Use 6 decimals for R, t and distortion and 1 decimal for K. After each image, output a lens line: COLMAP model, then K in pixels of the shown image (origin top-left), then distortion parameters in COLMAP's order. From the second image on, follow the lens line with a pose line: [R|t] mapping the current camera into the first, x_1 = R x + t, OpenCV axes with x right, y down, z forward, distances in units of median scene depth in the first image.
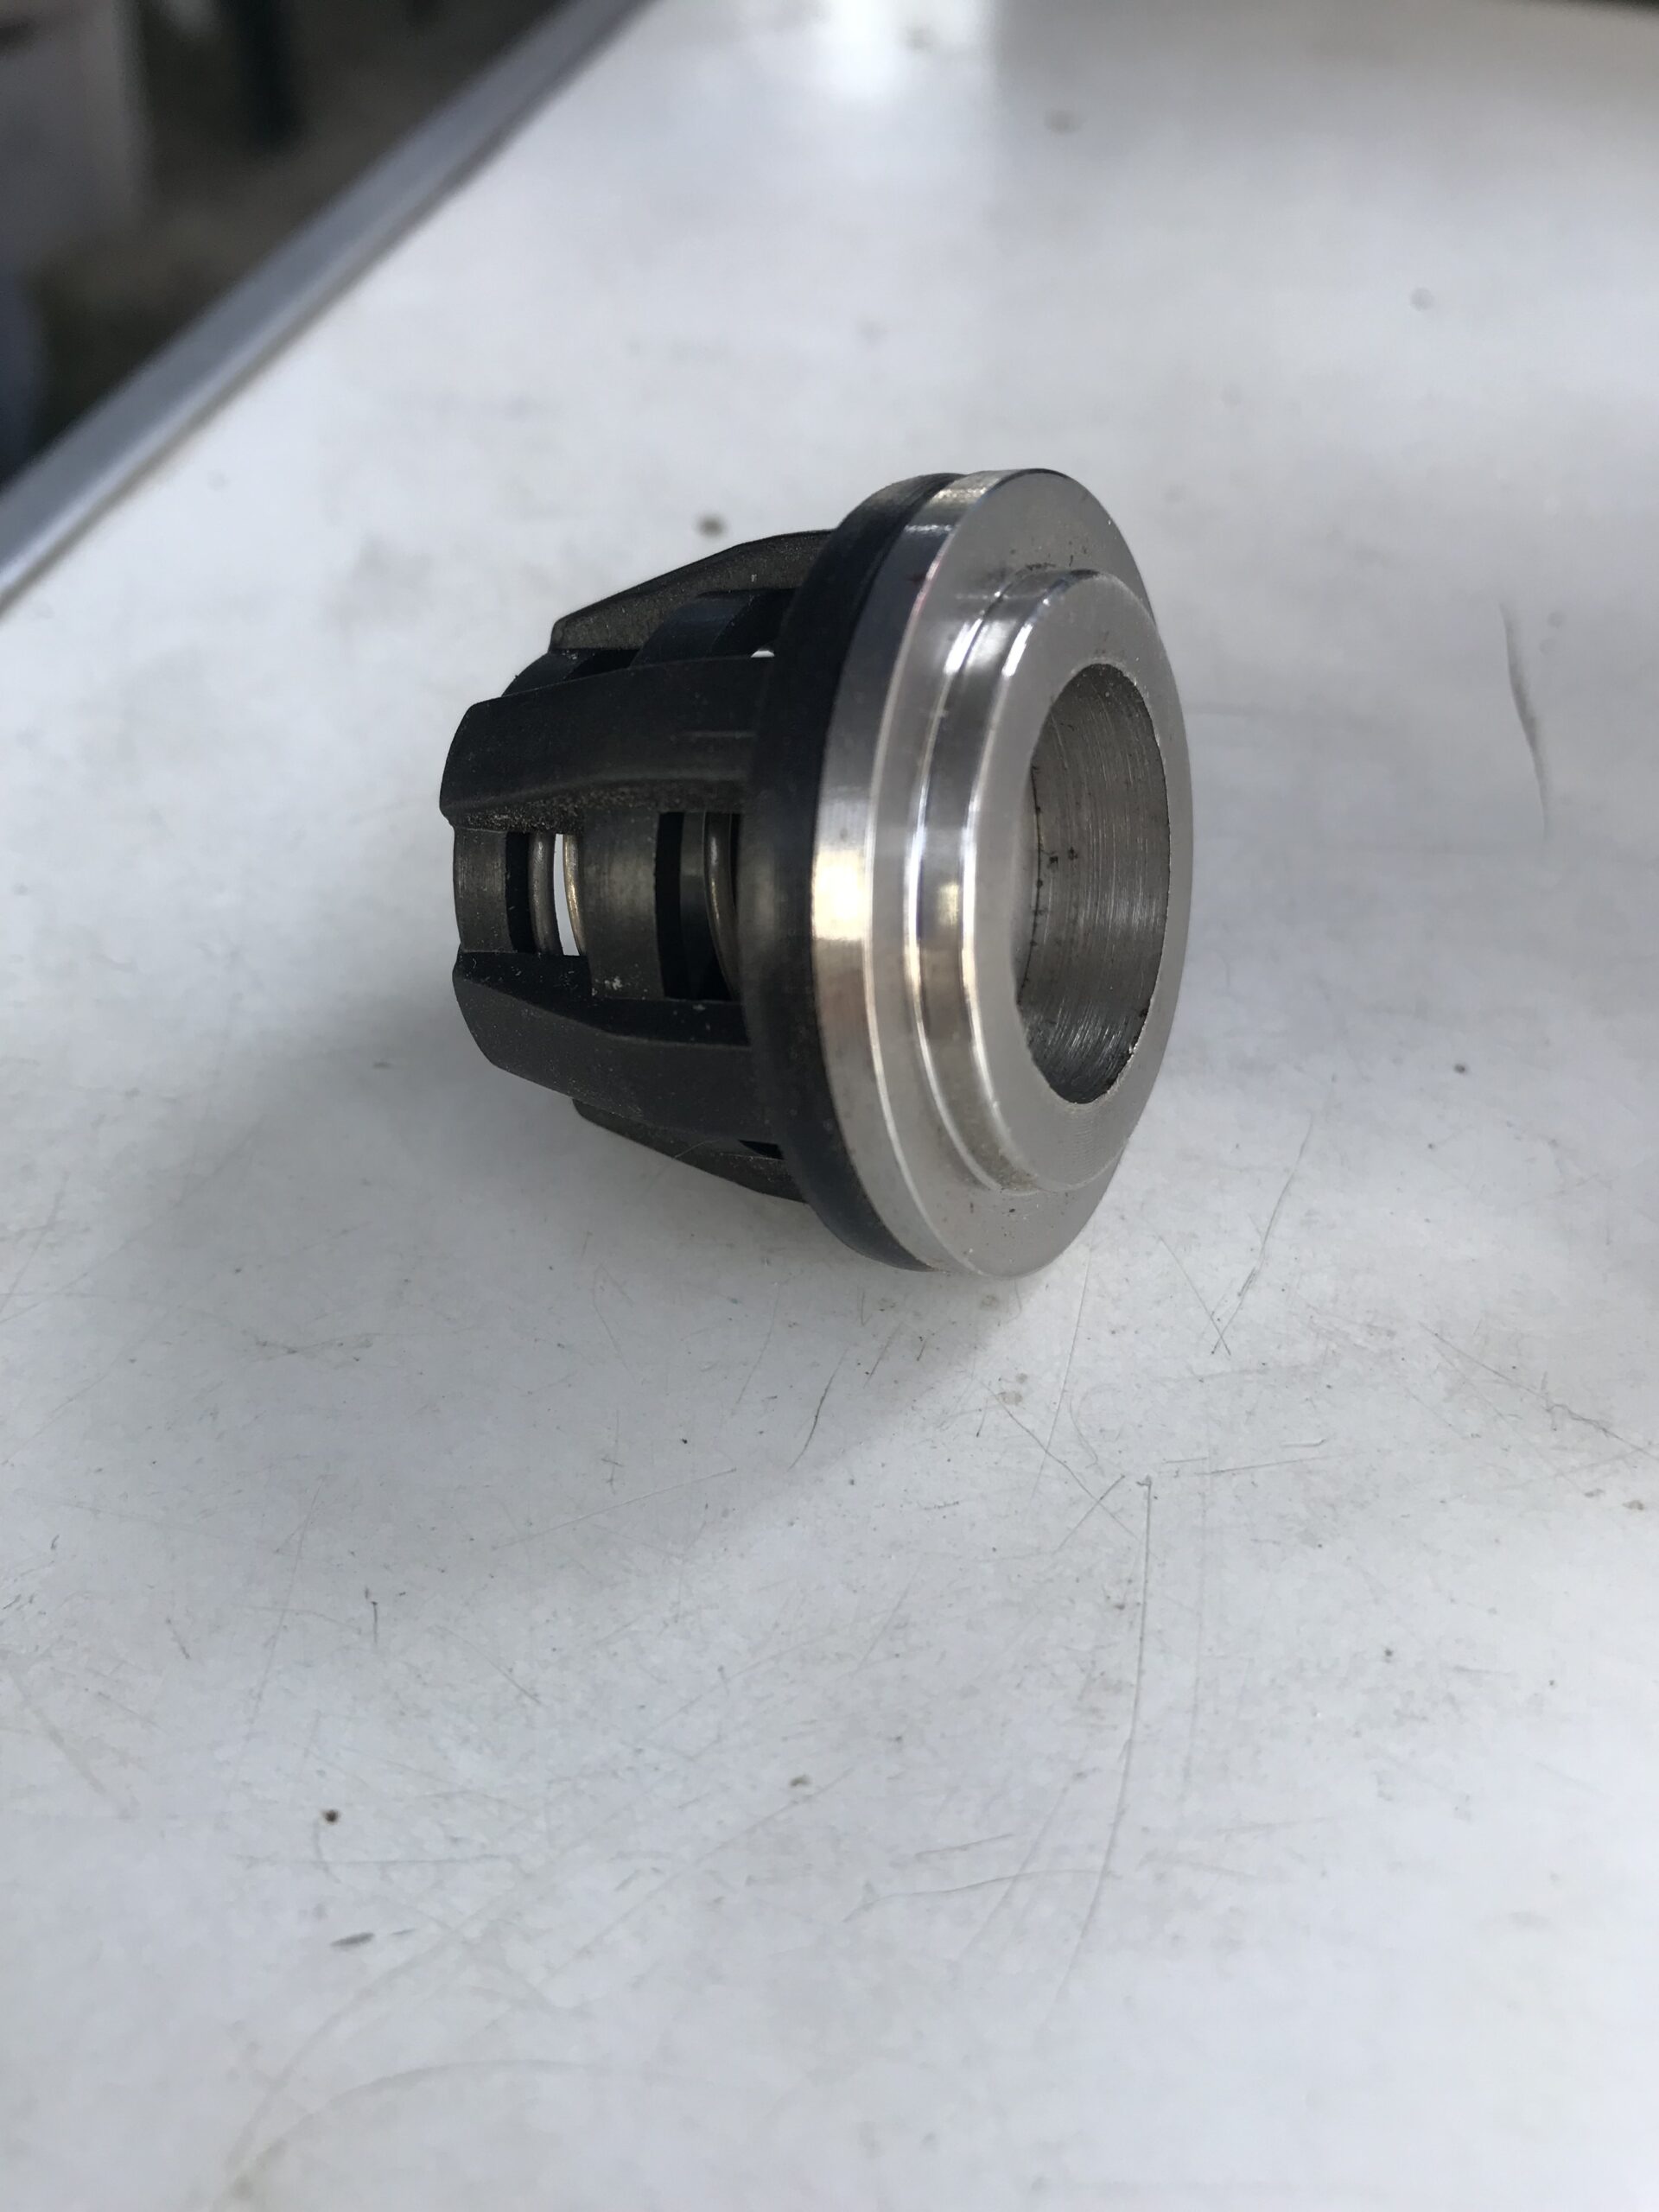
lens RADIAL K [[2013.4, 0, 833.9], [0, 2013.4, 1106.3], [0, 0, 1]] dist [-0.034867, 0.015405]
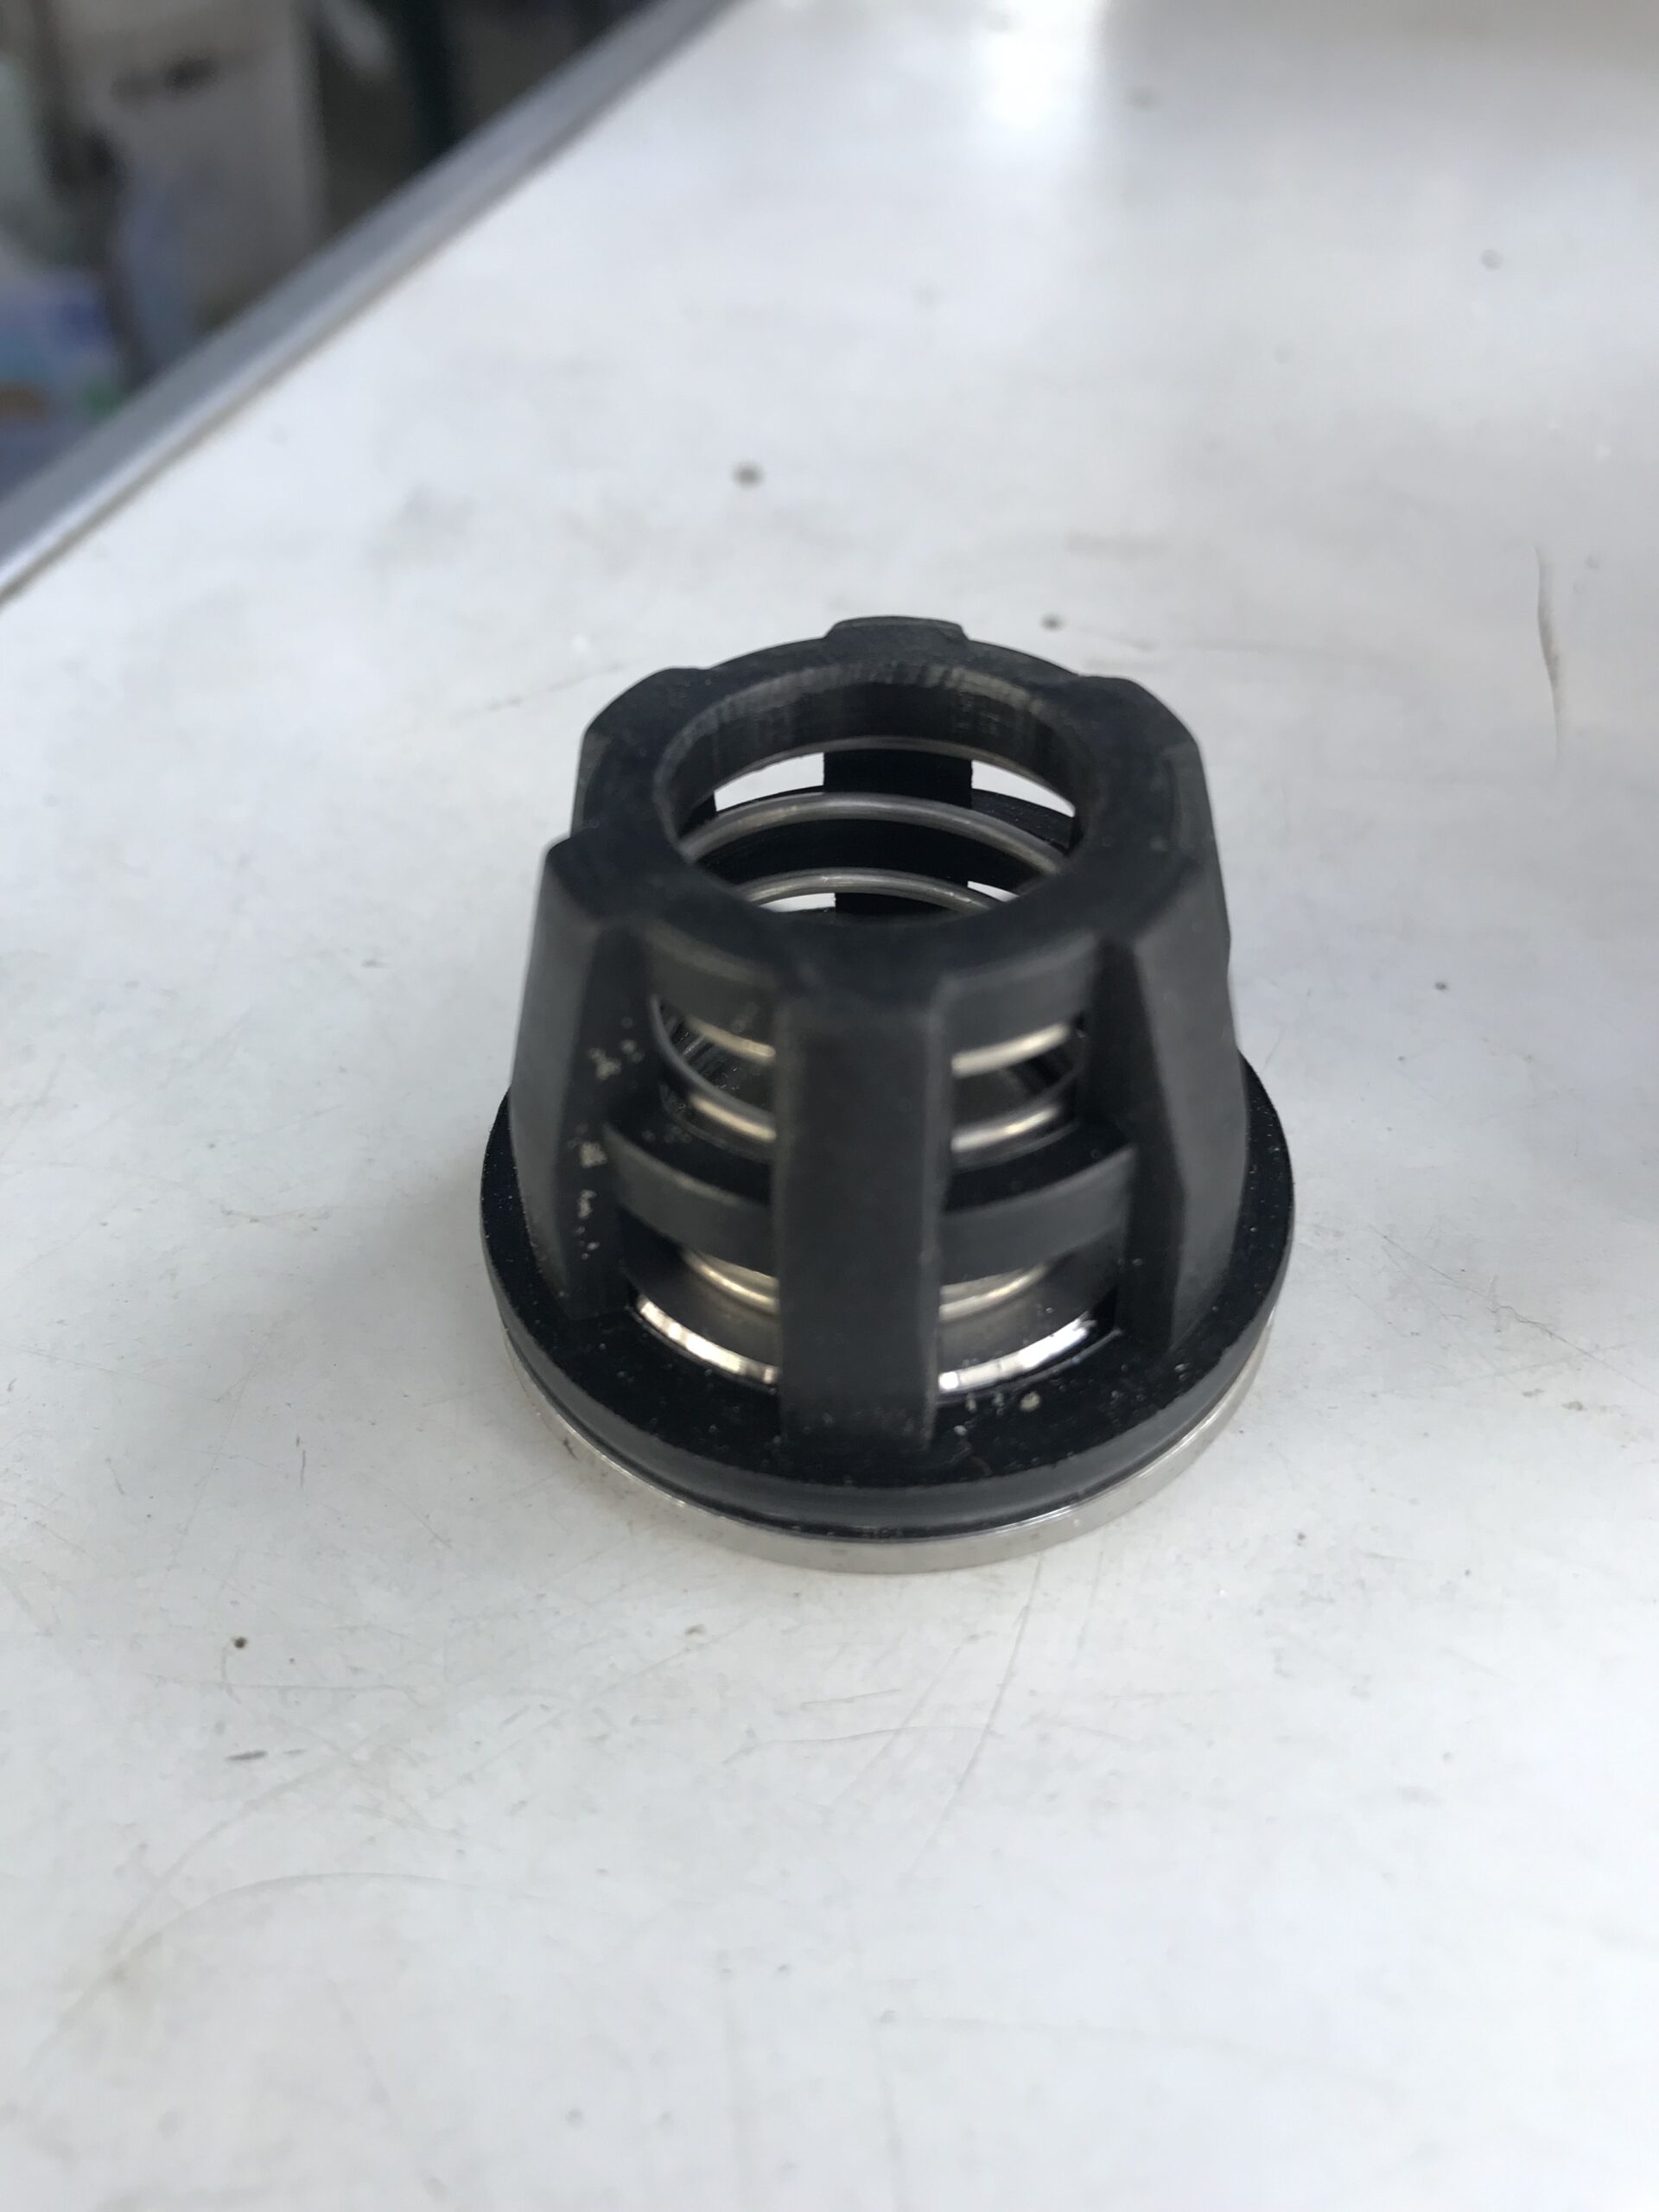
lens RADIAL K [[2013.4, 0, 822.3], [0, 2013.4, 1111.2], [0, 0, 1]] dist [-0.034867, 0.015405]
pose [[0.996331, 0.022092, -0.082683, 0.118539], [-0.023456, 0.999604, -0.015560, 0.083899], [0.082307, 0.017442, 0.996454, -0.008713]]
